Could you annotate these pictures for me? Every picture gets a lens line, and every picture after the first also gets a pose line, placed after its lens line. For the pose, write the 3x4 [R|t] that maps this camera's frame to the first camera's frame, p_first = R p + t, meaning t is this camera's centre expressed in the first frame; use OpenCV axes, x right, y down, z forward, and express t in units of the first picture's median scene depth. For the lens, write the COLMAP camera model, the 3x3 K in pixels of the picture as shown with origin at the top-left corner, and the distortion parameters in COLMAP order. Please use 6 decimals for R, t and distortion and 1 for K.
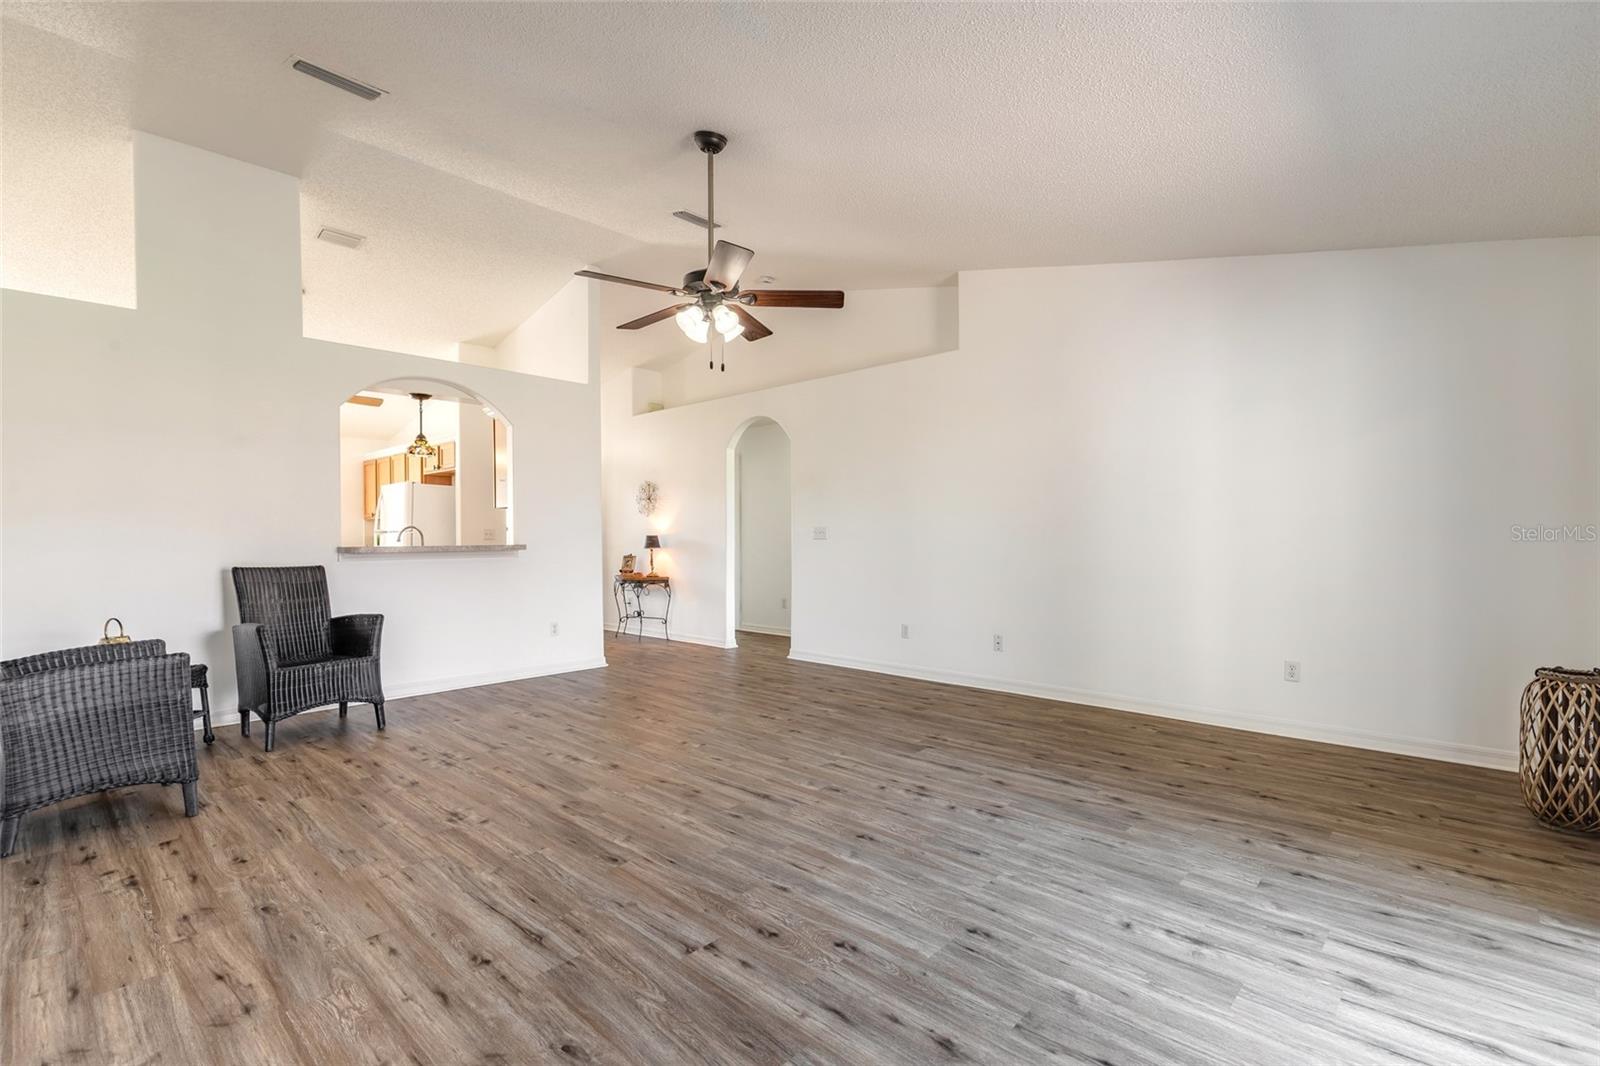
lens RADIAL K [[727.9, 0, 795.0], [0, 727.9, 537.3], [0, 0, 1]] dist [0.009911, -0.001103]
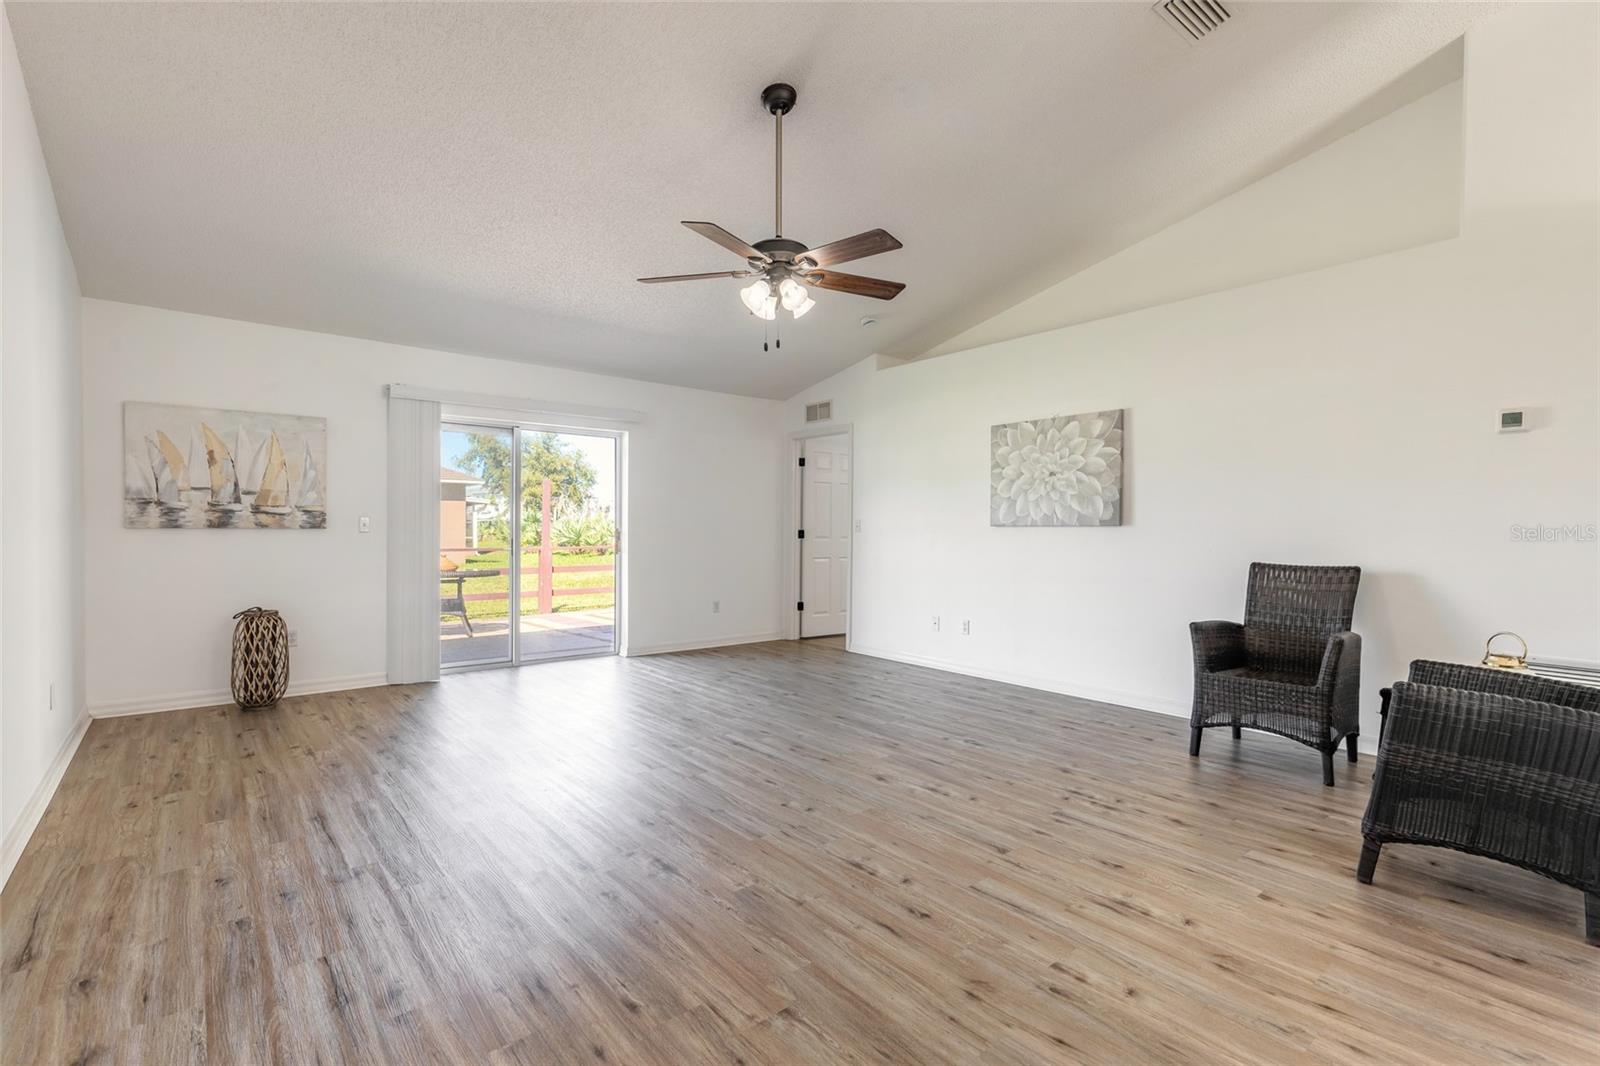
lens RADIAL K [[727.9, 0, 795.0], [0, 727.9, 537.3], [0, 0, 1]] dist [0.009911, -0.001103]
pose [[-0.991826, -0.004157, 0.127531, -0.265353], [-0.002728, 0.999932, 0.011377, -0.001800], [-0.127570, 0.010936, -0.991769, 1.996168]]
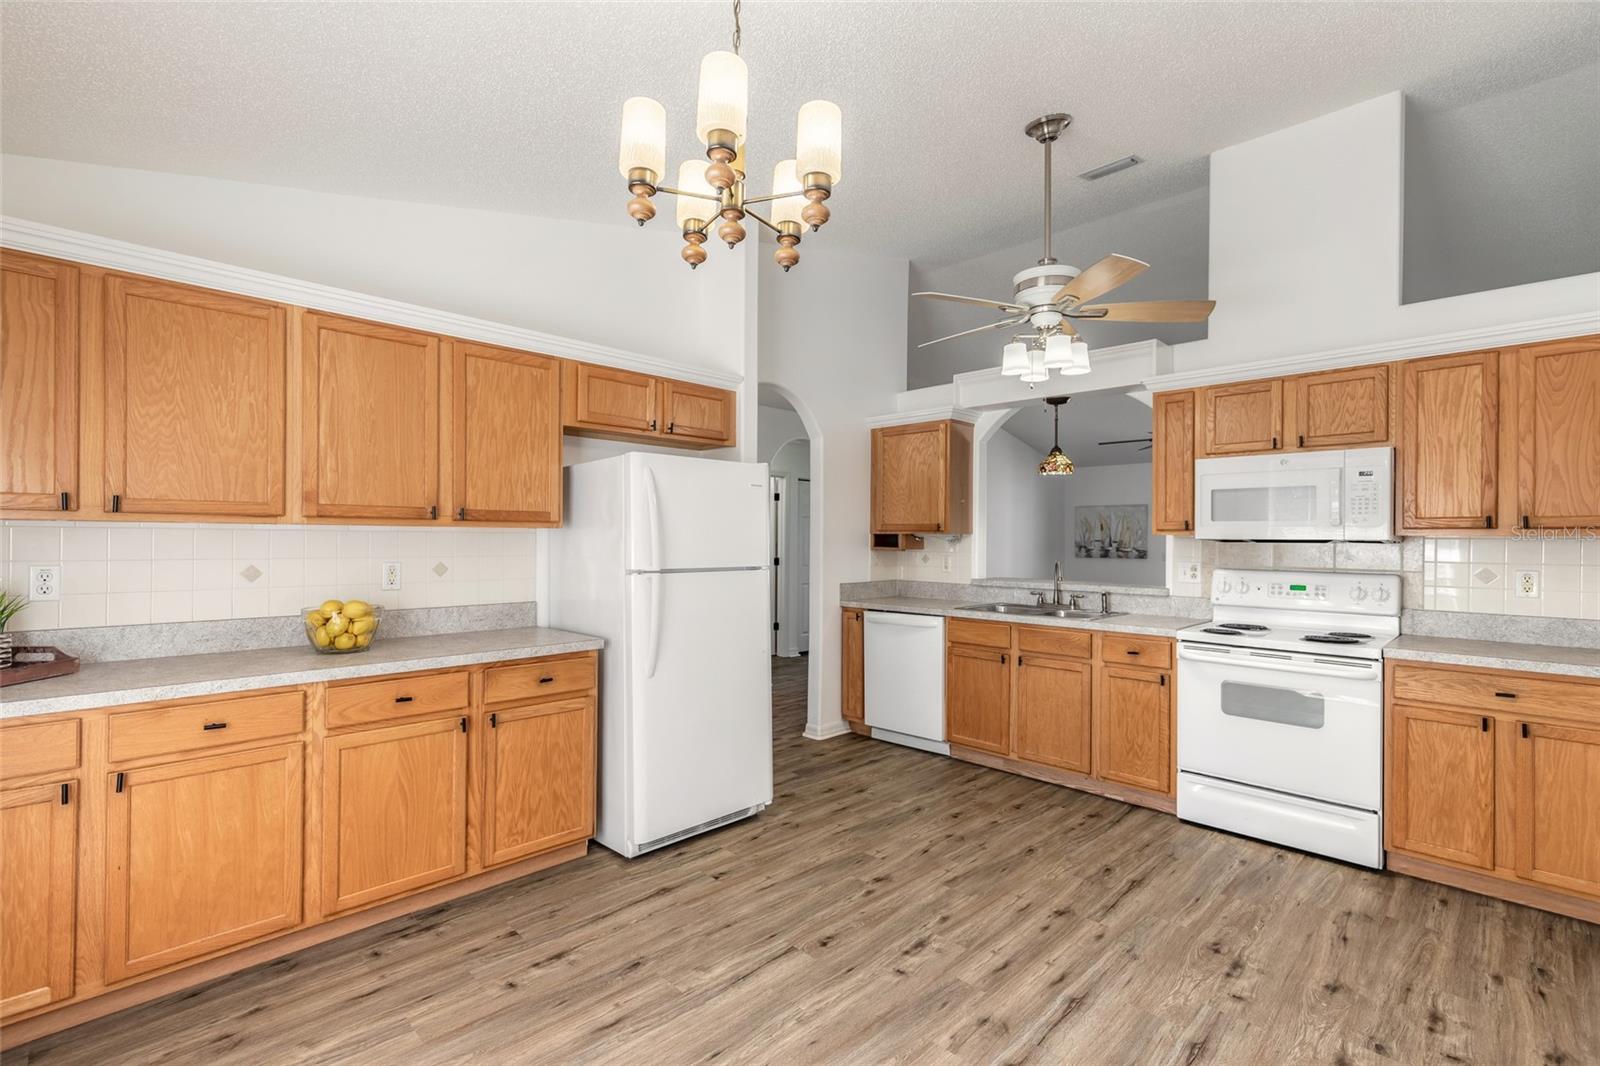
lens RADIAL K [[727.9, 0, 795.0], [0, 727.9, 537.3], [0, 0, 1]] dist [0.009911, -0.001103]
pose [[0.030417, 0.009398, 0.999493, -2.128930], [-0.007785, 0.999928, -0.009165, -0.047649], [-0.999507, -0.007503, 0.030488, 2.006904]]
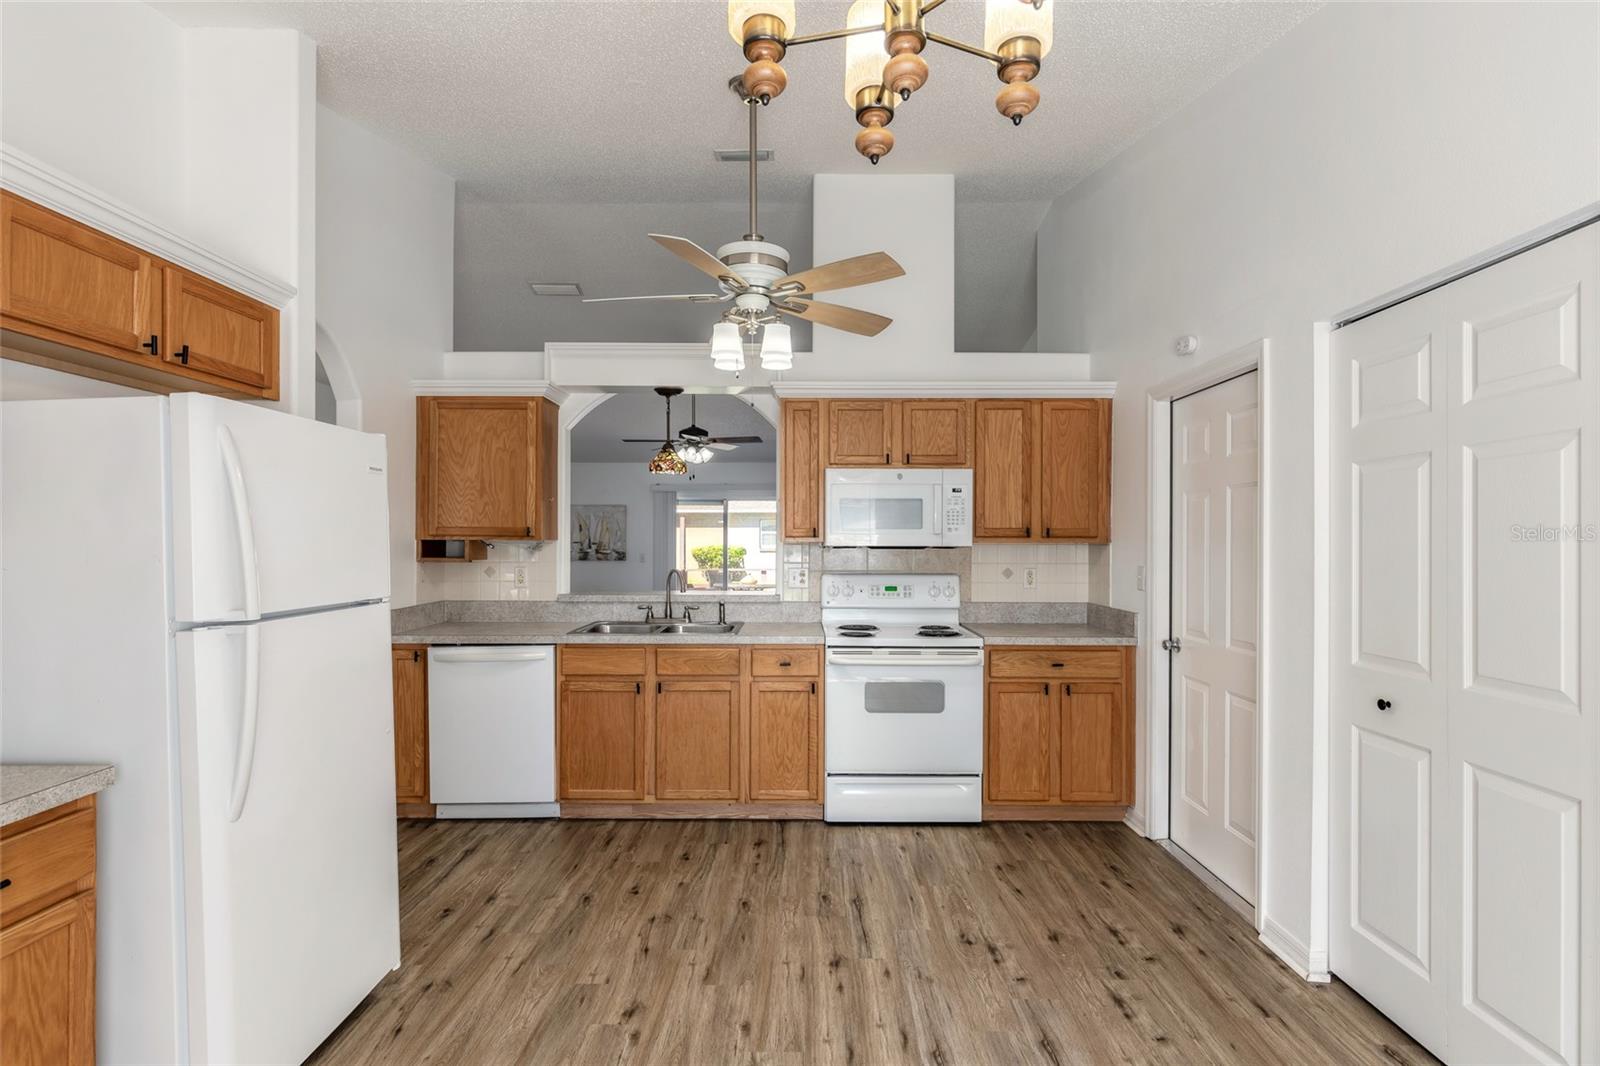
lens RADIAL K [[782.9, 0, 801.9], [0, 782.9, 537.7], [0, 0, 1]] dist [0.001757, -0.000460]
pose [[-0.685049, 0.007337, 0.728460, -1.873890], [0.002082, 0.999965, -0.008113, -0.062556], [-0.728494, -0.004041, -0.685040, 2.286747]]
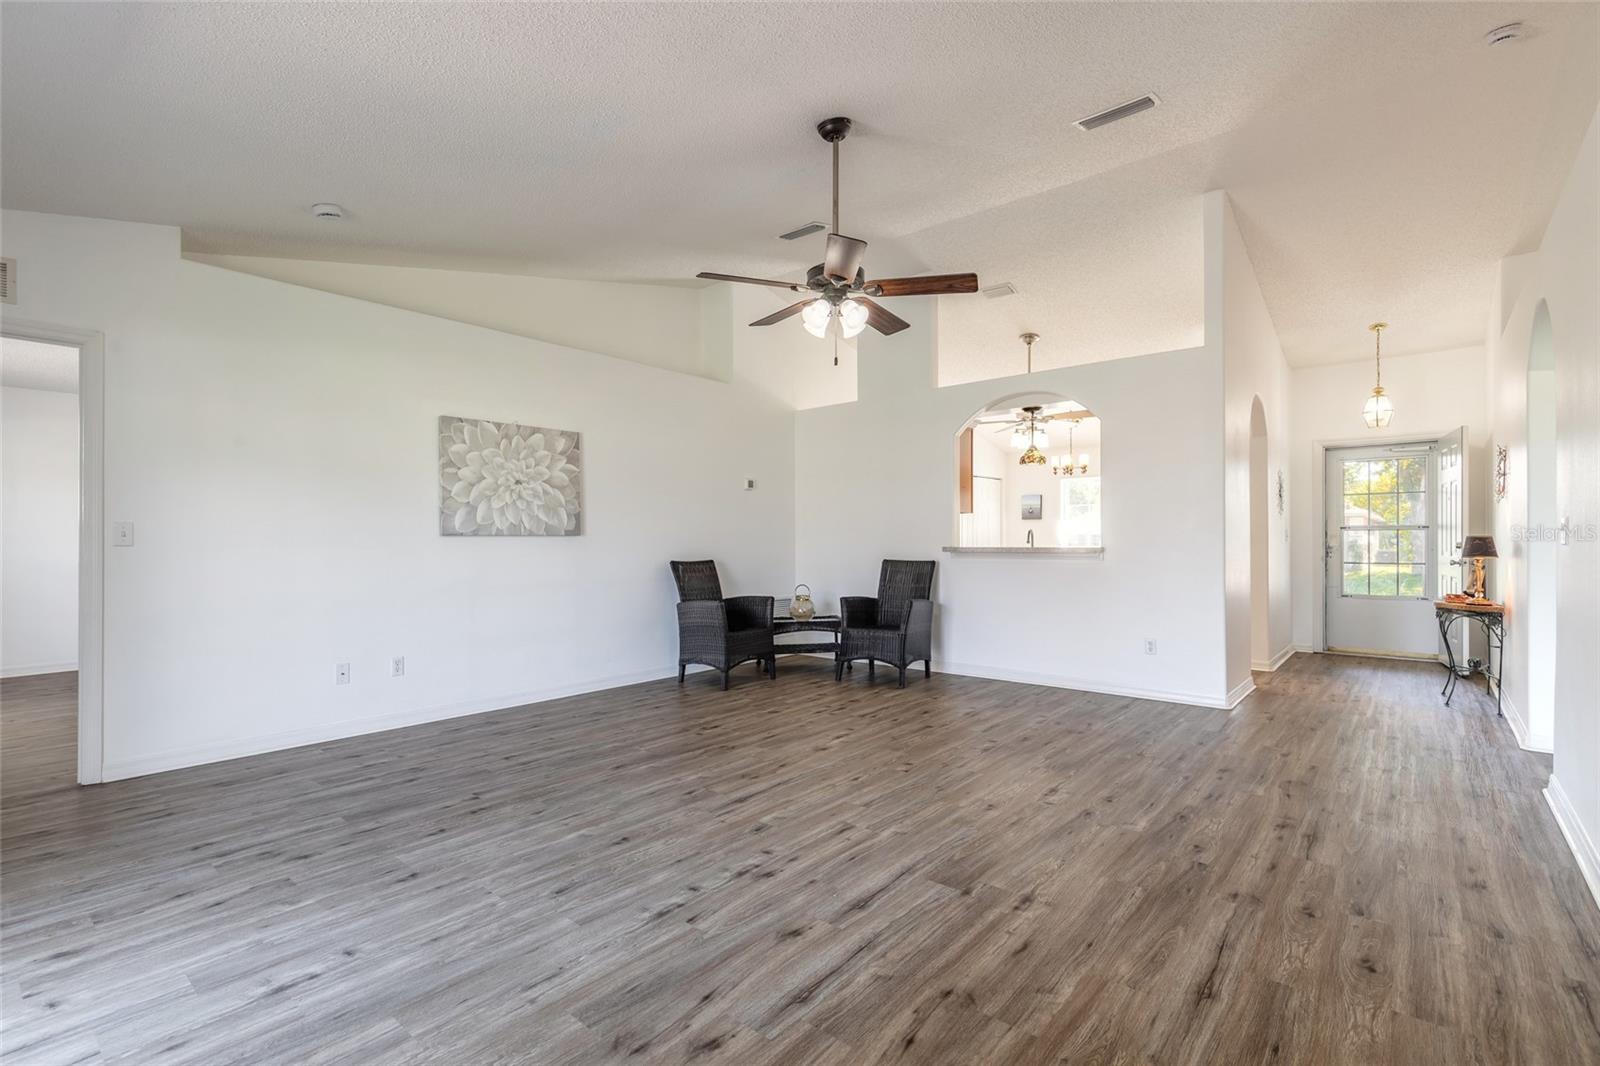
lens RADIAL K [[727.9, 0, 795.0], [0, 727.9, 537.3], [0, 0, 1]] dist [0.009911, -0.001103]
pose [[0.051597, -0.000699, -0.998668, 0.876471], [0.001062, 0.999999, -0.000646, -0.004254], [0.998667, -0.001027, 0.051597, 0.934884]]
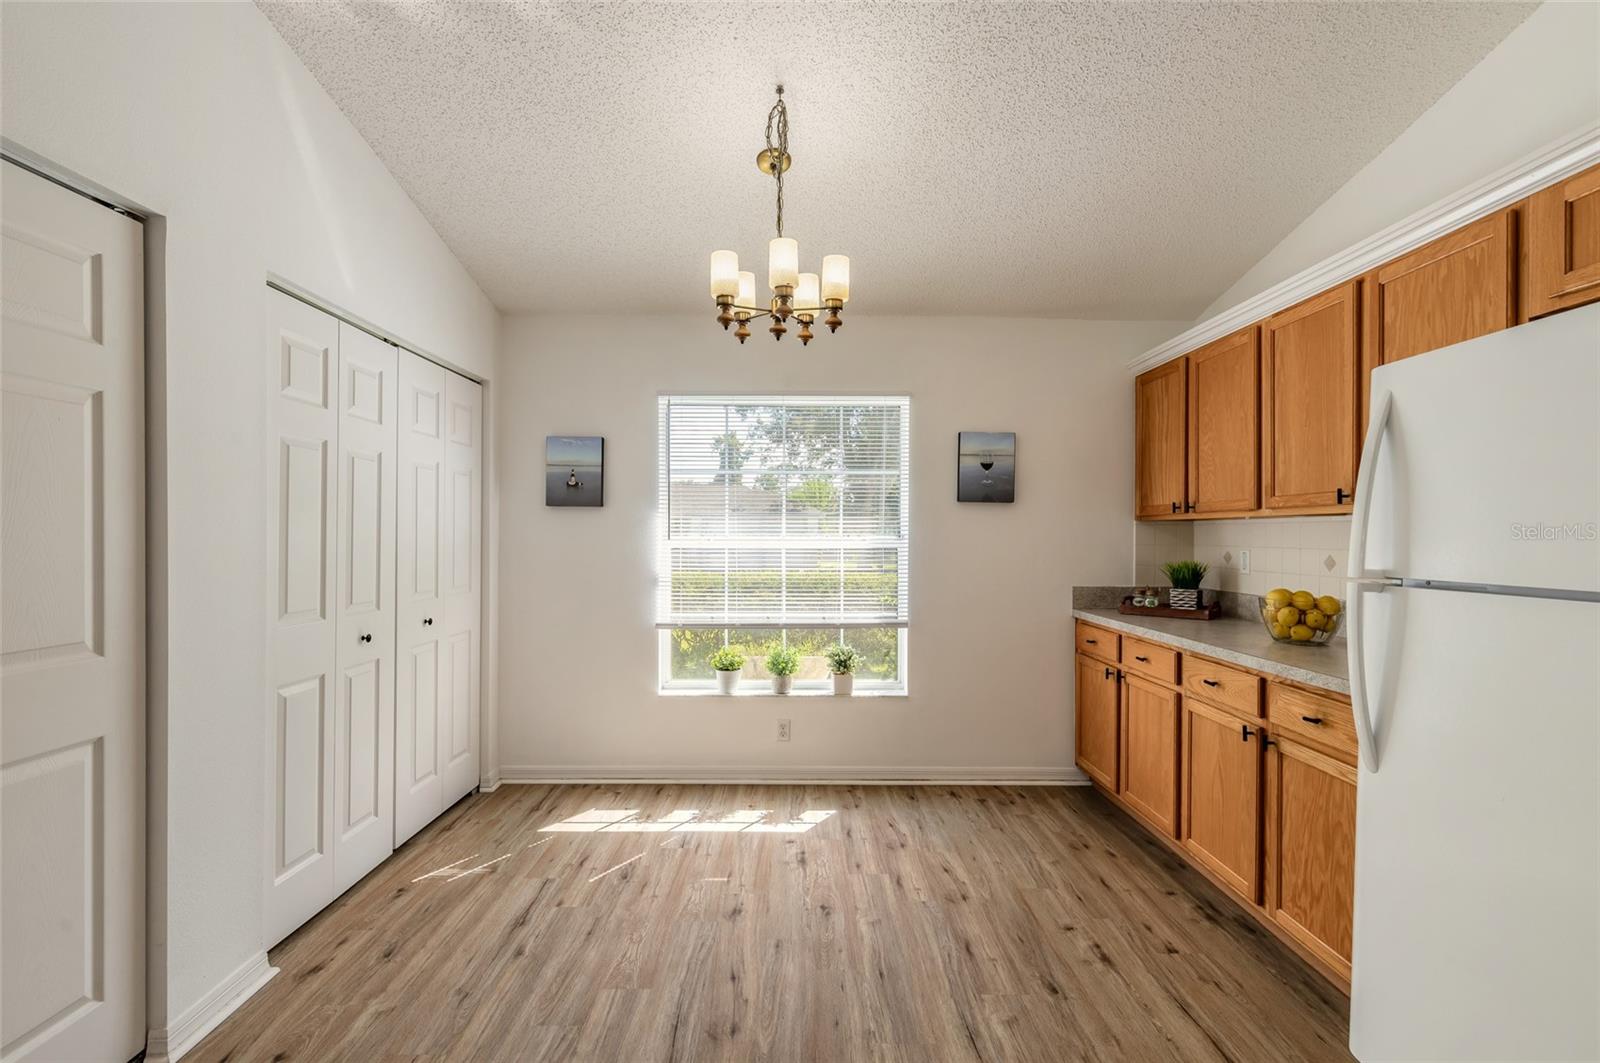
lens RADIAL K [[727.9, 0, 795.0], [0, 727.9, 535.8], [0, 0, 1]] dist [0.009911, -0.001103]
pose [[0.689850, 0.009773, -0.723886, -1.166887], [-0.007470, 0.999952, 0.006381, -0.043646], [0.723914, 0.001005, 0.689890, 1.588703]]
